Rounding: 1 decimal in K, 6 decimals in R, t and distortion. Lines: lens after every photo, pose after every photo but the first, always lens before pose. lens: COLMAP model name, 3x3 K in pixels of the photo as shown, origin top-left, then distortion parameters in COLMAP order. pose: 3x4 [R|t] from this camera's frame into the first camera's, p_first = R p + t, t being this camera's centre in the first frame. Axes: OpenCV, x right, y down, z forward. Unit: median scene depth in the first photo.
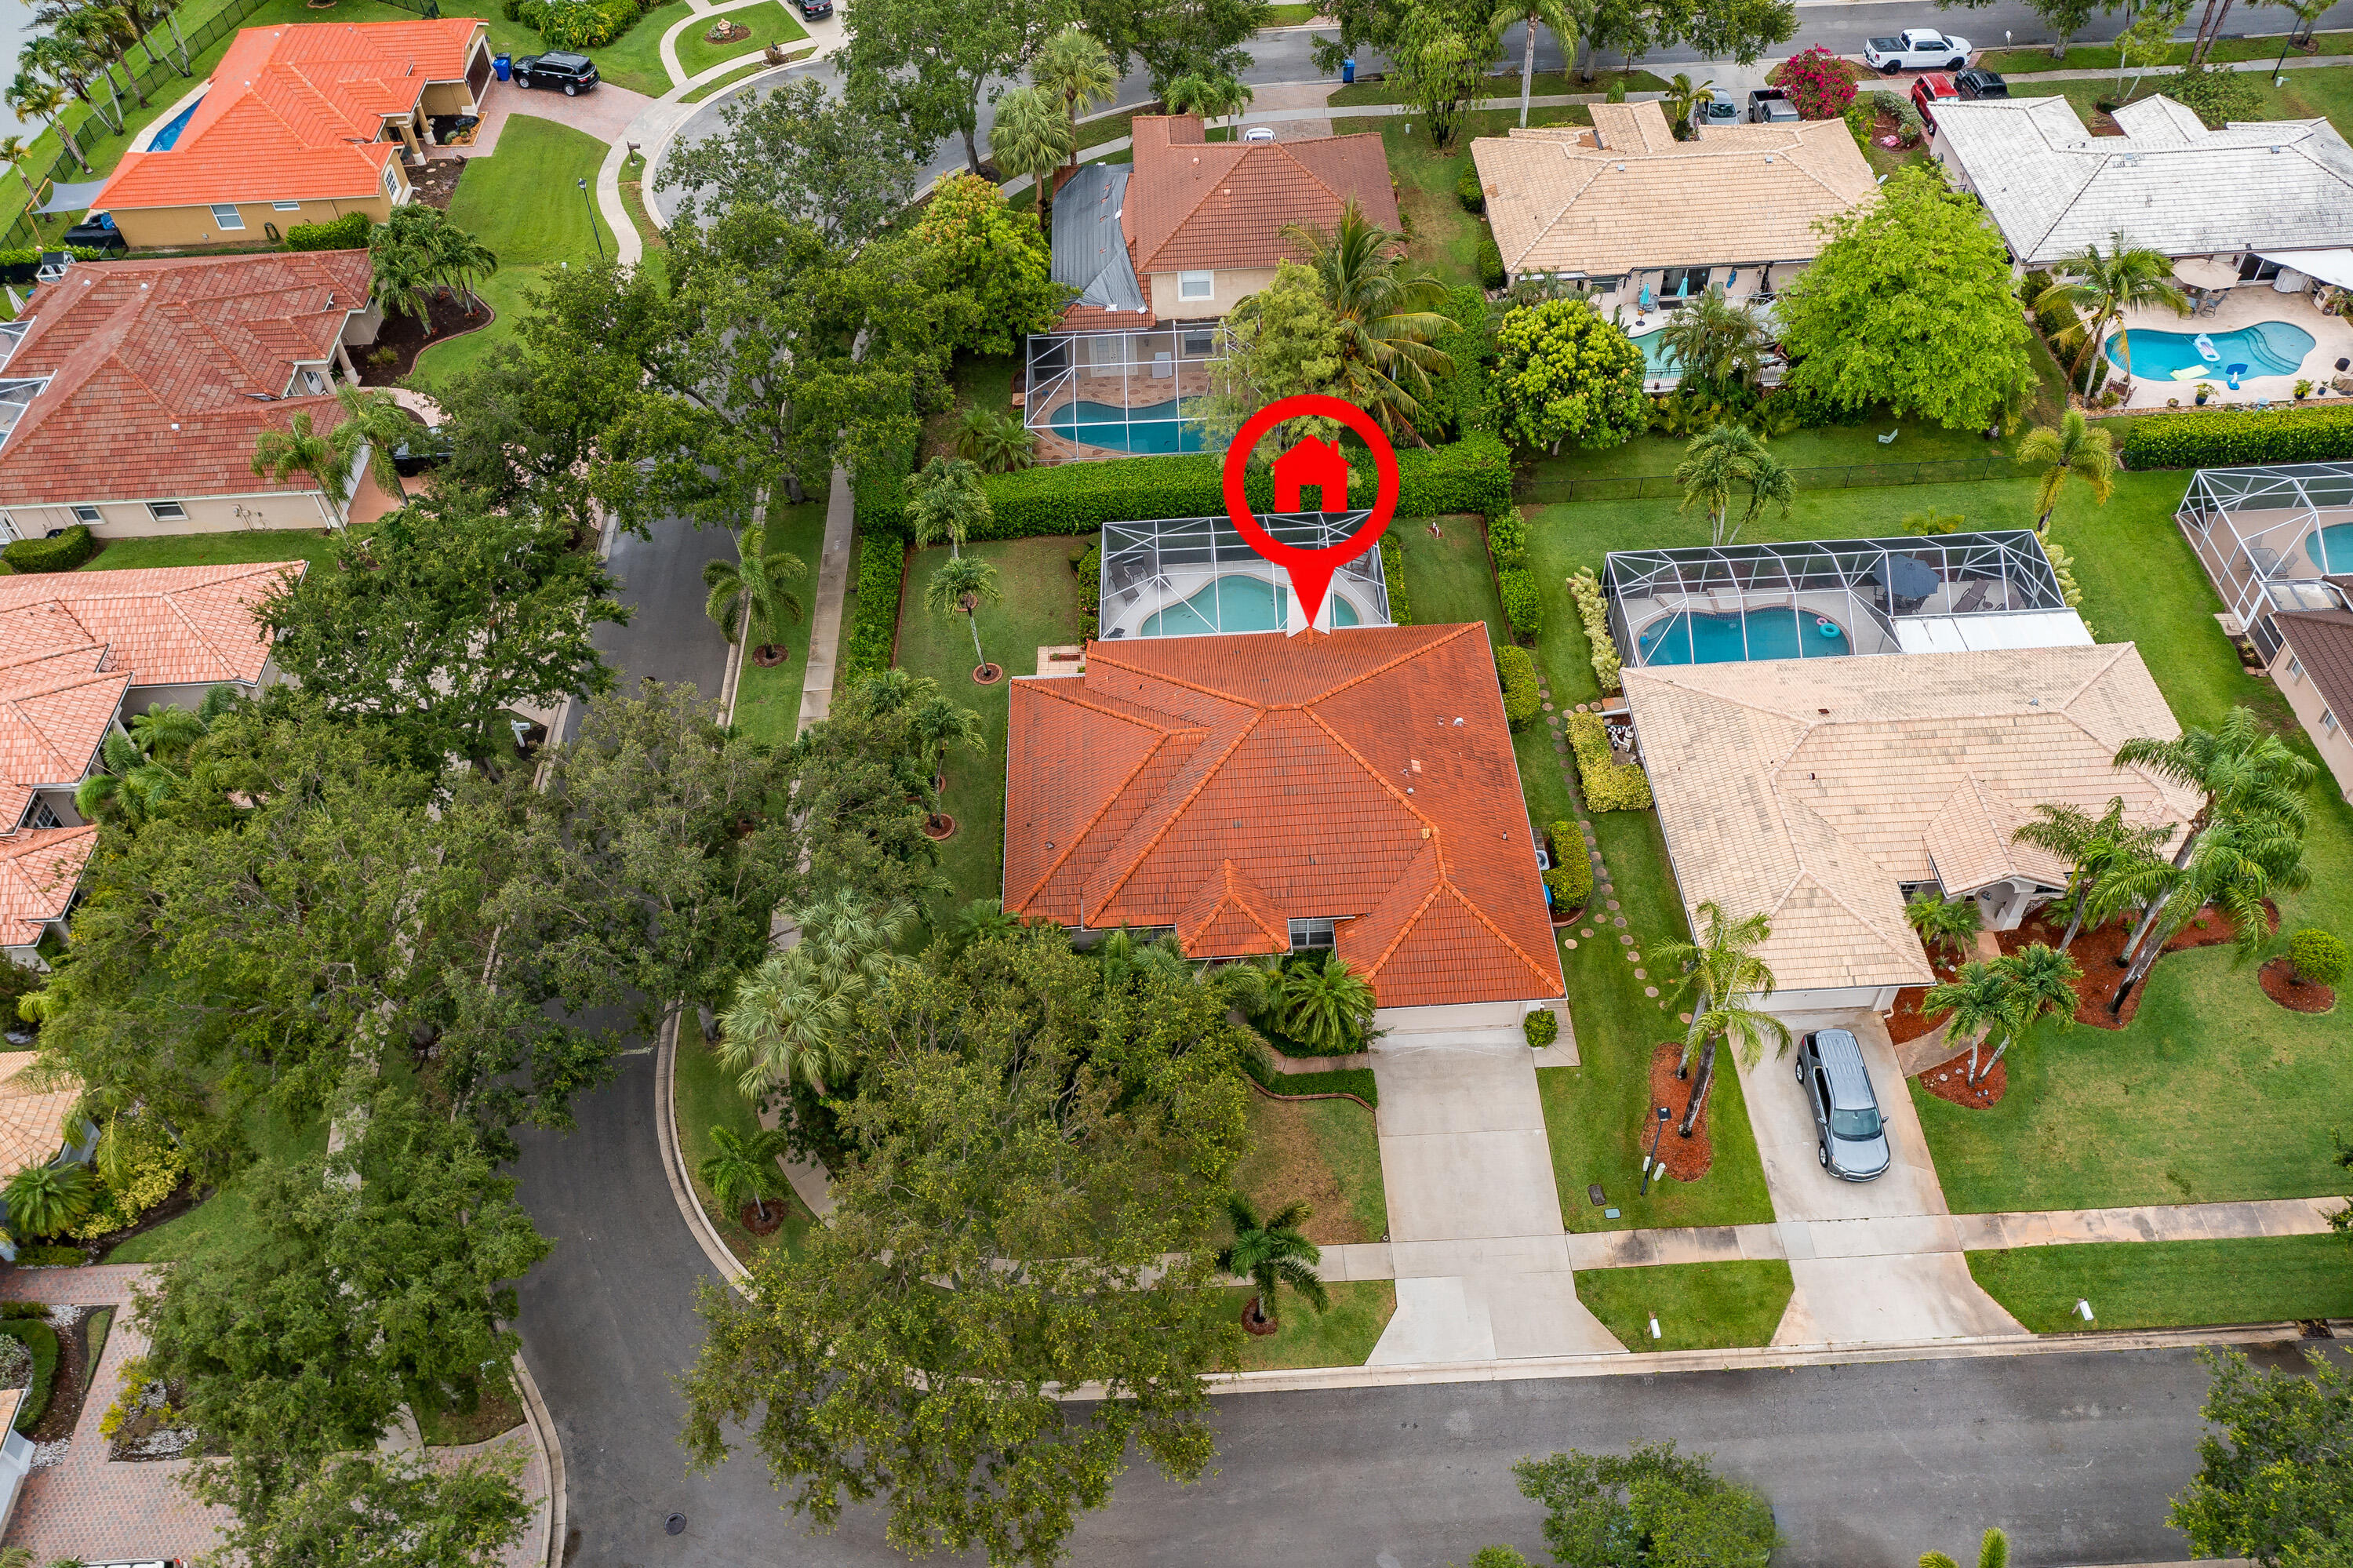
lens RADIAL K [[1858.3, 0, 1179.0], [0, 1858.3, 772.2], [0, 0, 1]] dist [0.000963, 0.002428]
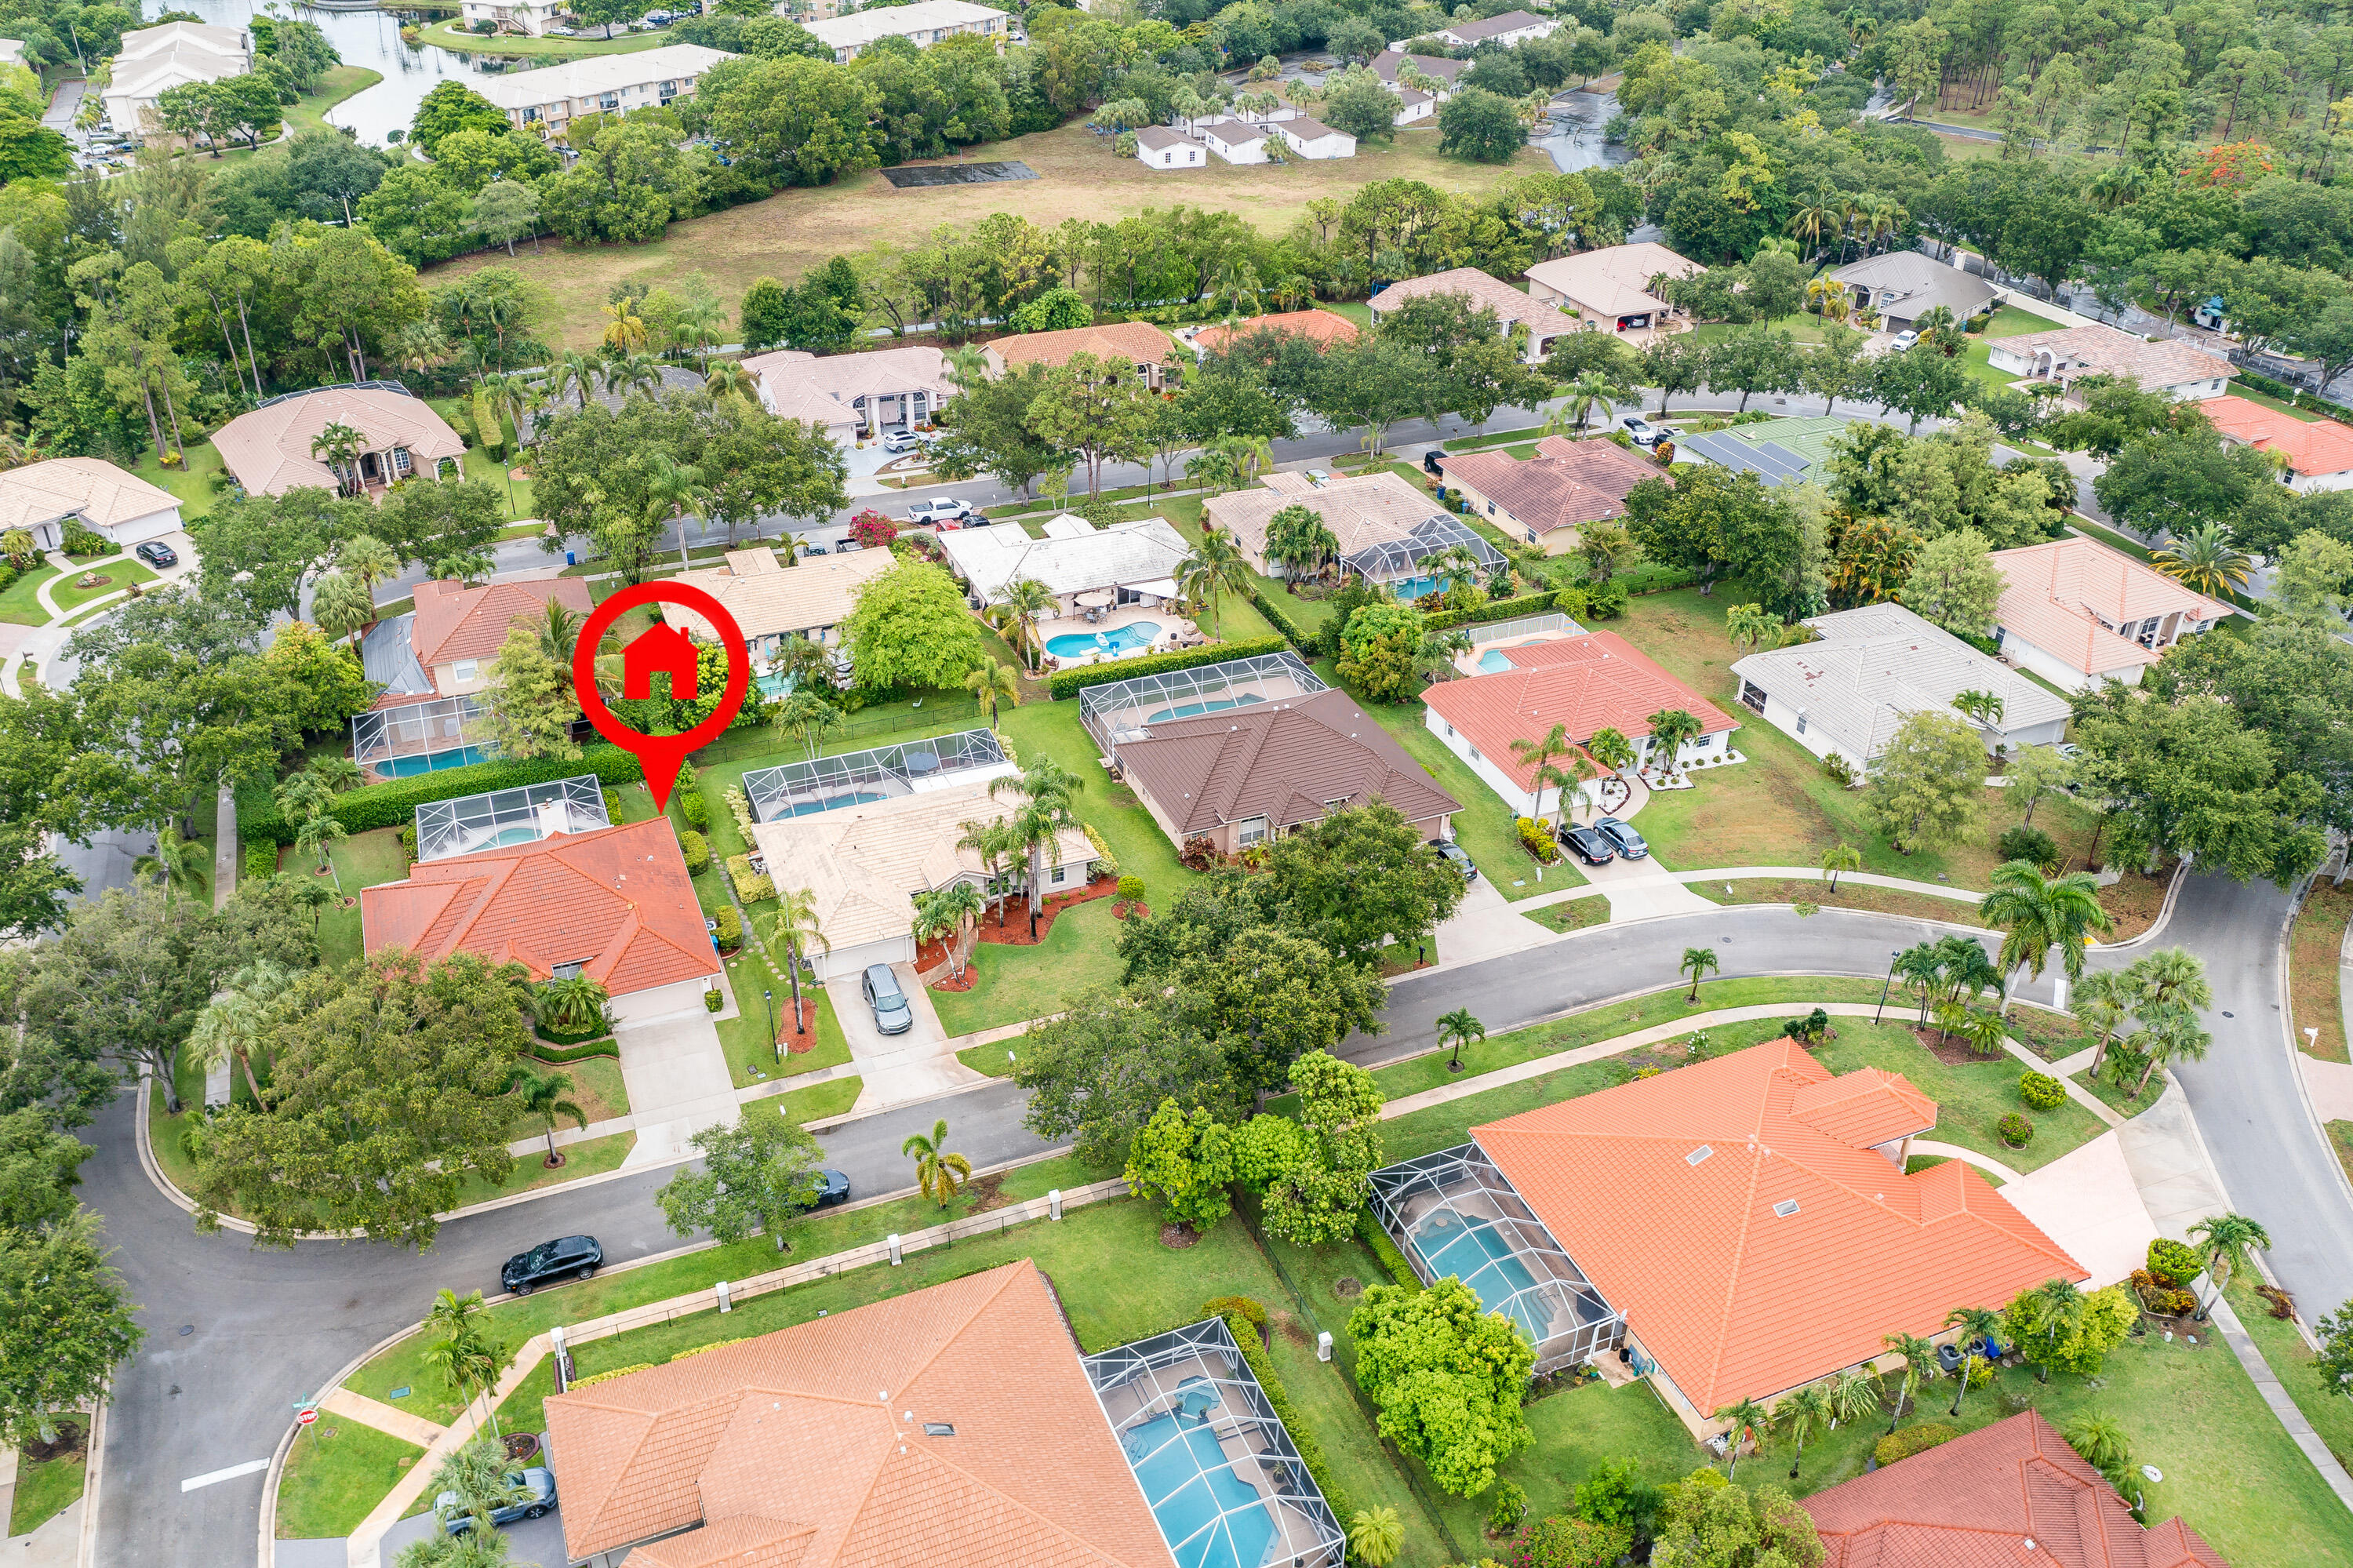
lens RADIAL K [[1858.3, 0, 1179.0], [0, 1858.3, 772.2], [0, 0, 1]] dist [0.000963, 0.002428]
pose [[0.935034, -0.135470, 0.327656, 0.052798], [0.226586, 0.939107, -0.258334, 0.404445], [-0.272708, 0.315794, 0.908793, -0.622815]]
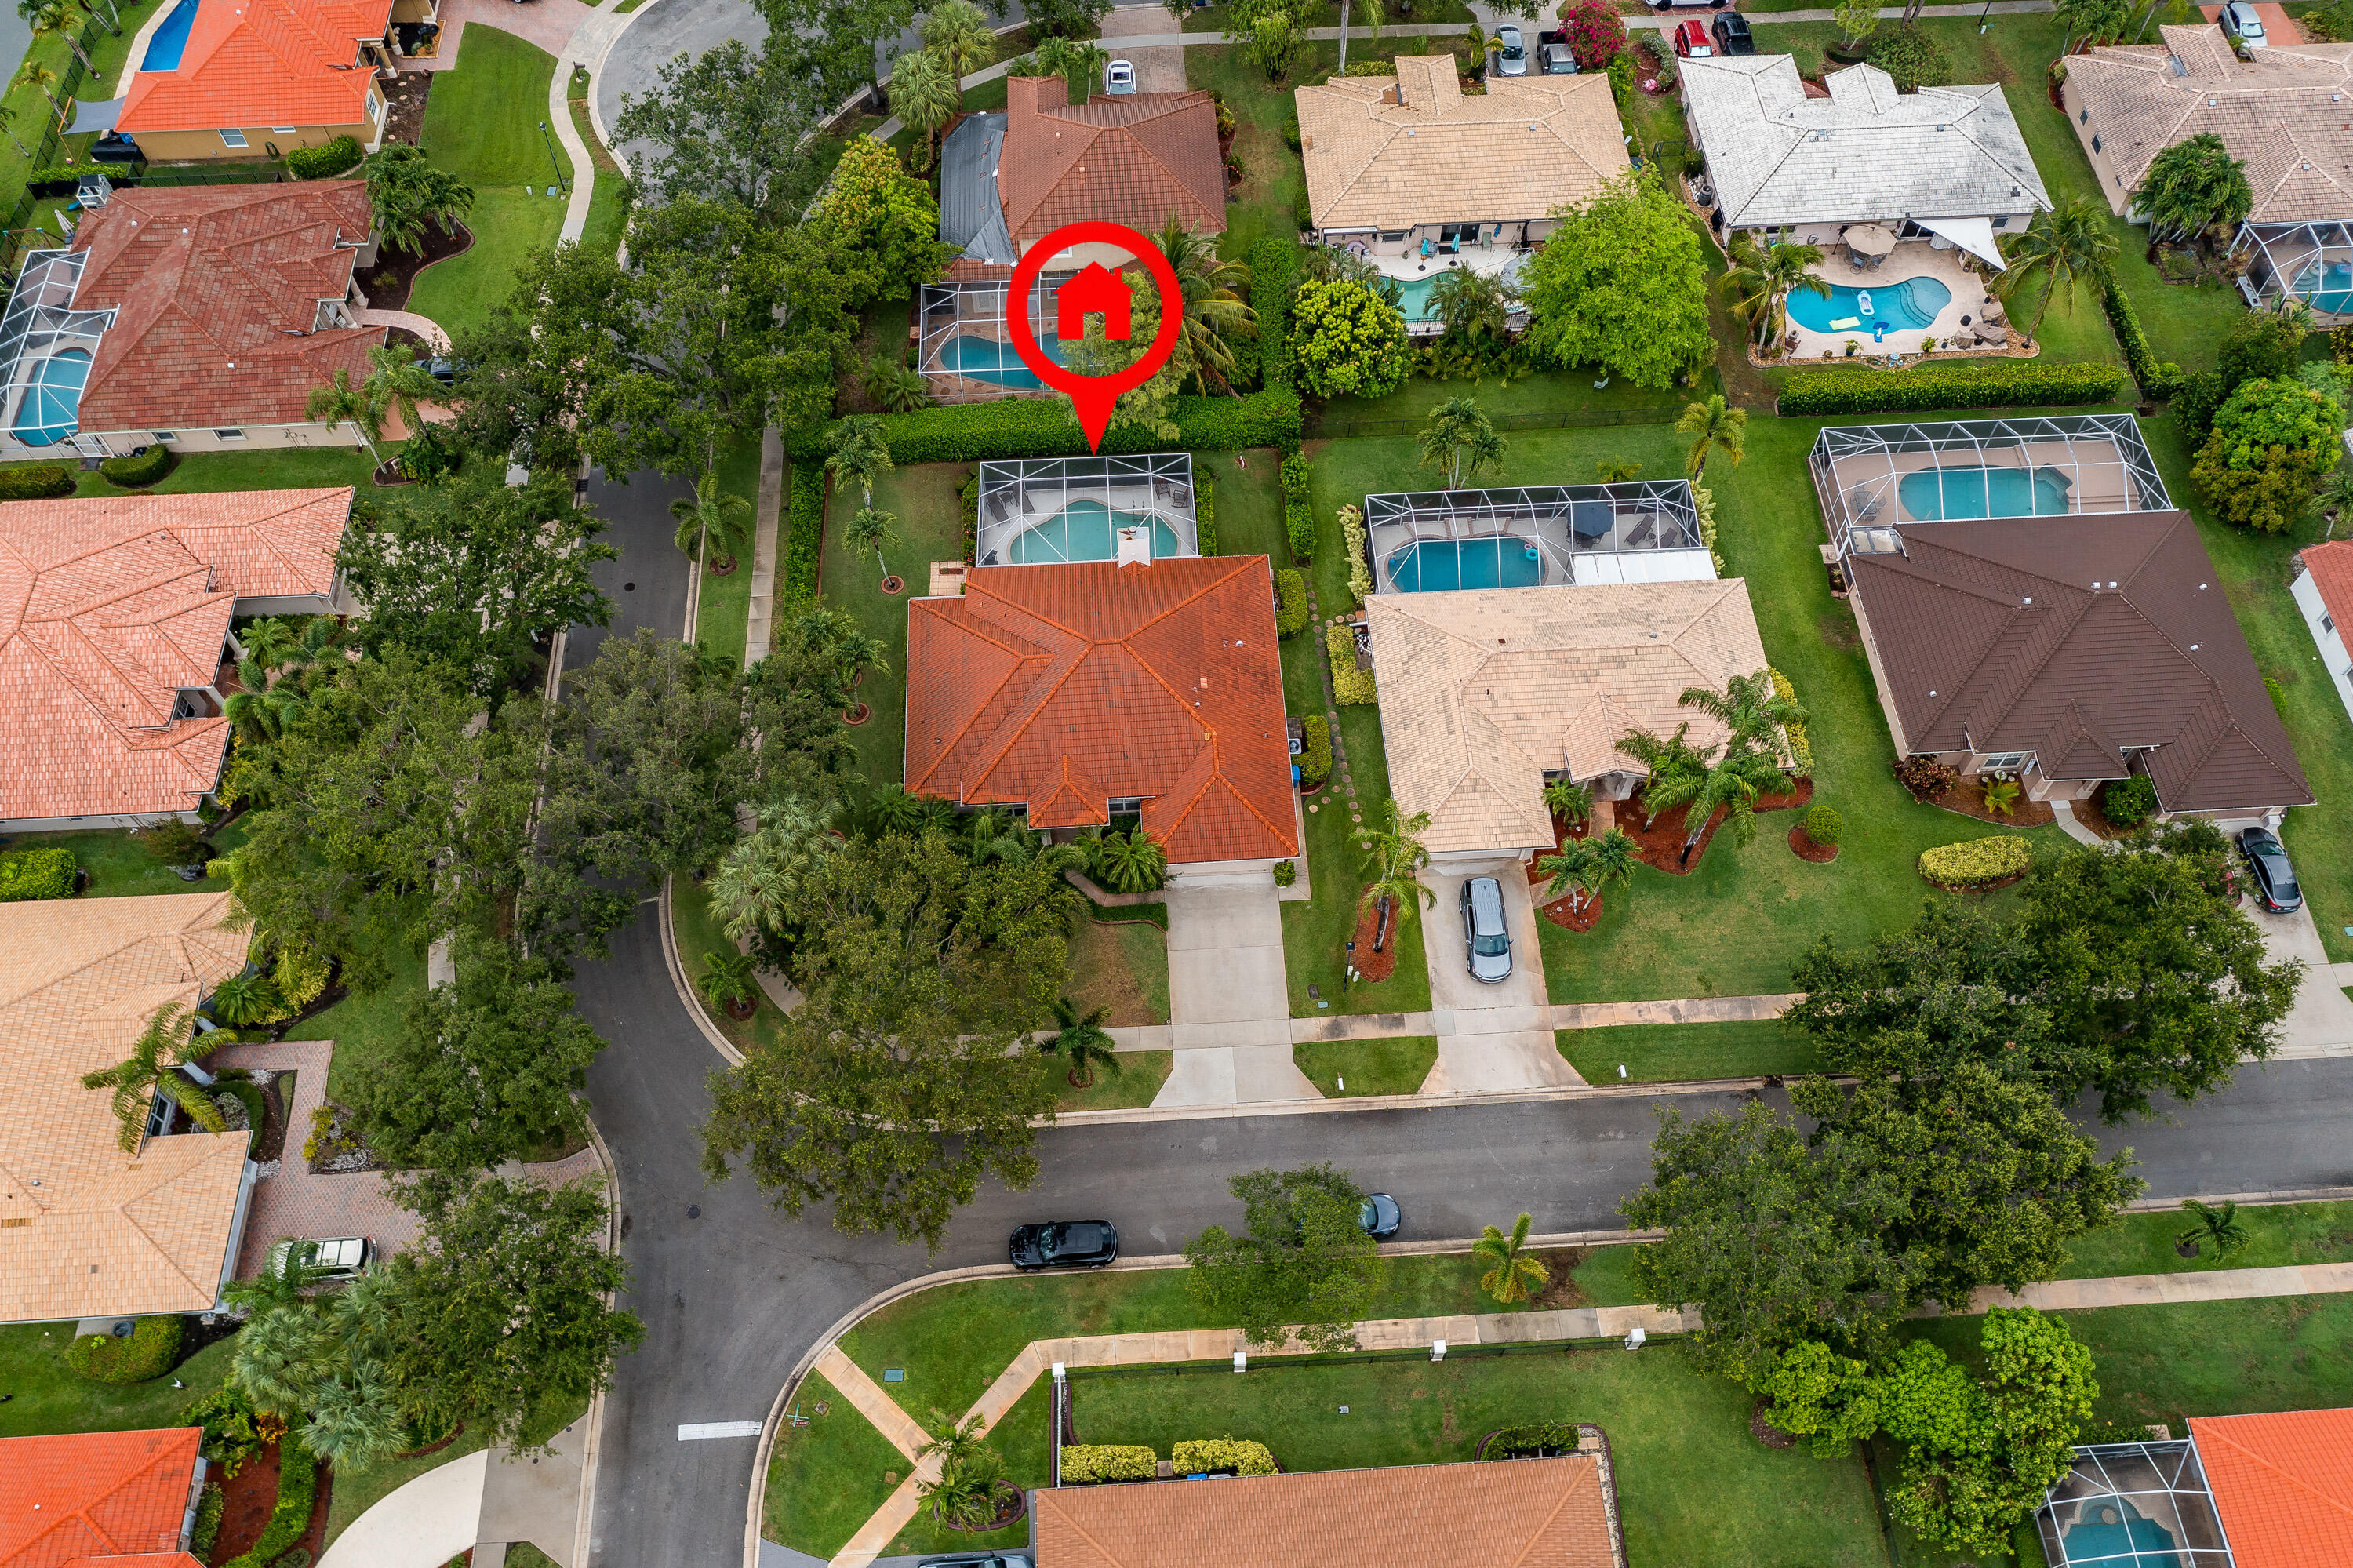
lens RADIAL K [[1858.3, 0, 1179.0], [0, 1858.3, 772.2], [0, 0, 1]] dist [0.000963, 0.002428]
pose [[0.999246, 0.001363, 0.038801, 0.049121], [-0.008512, 0.982759, 0.184694, -0.170203], [-0.037881, -0.184885, 0.982030, -0.323296]]
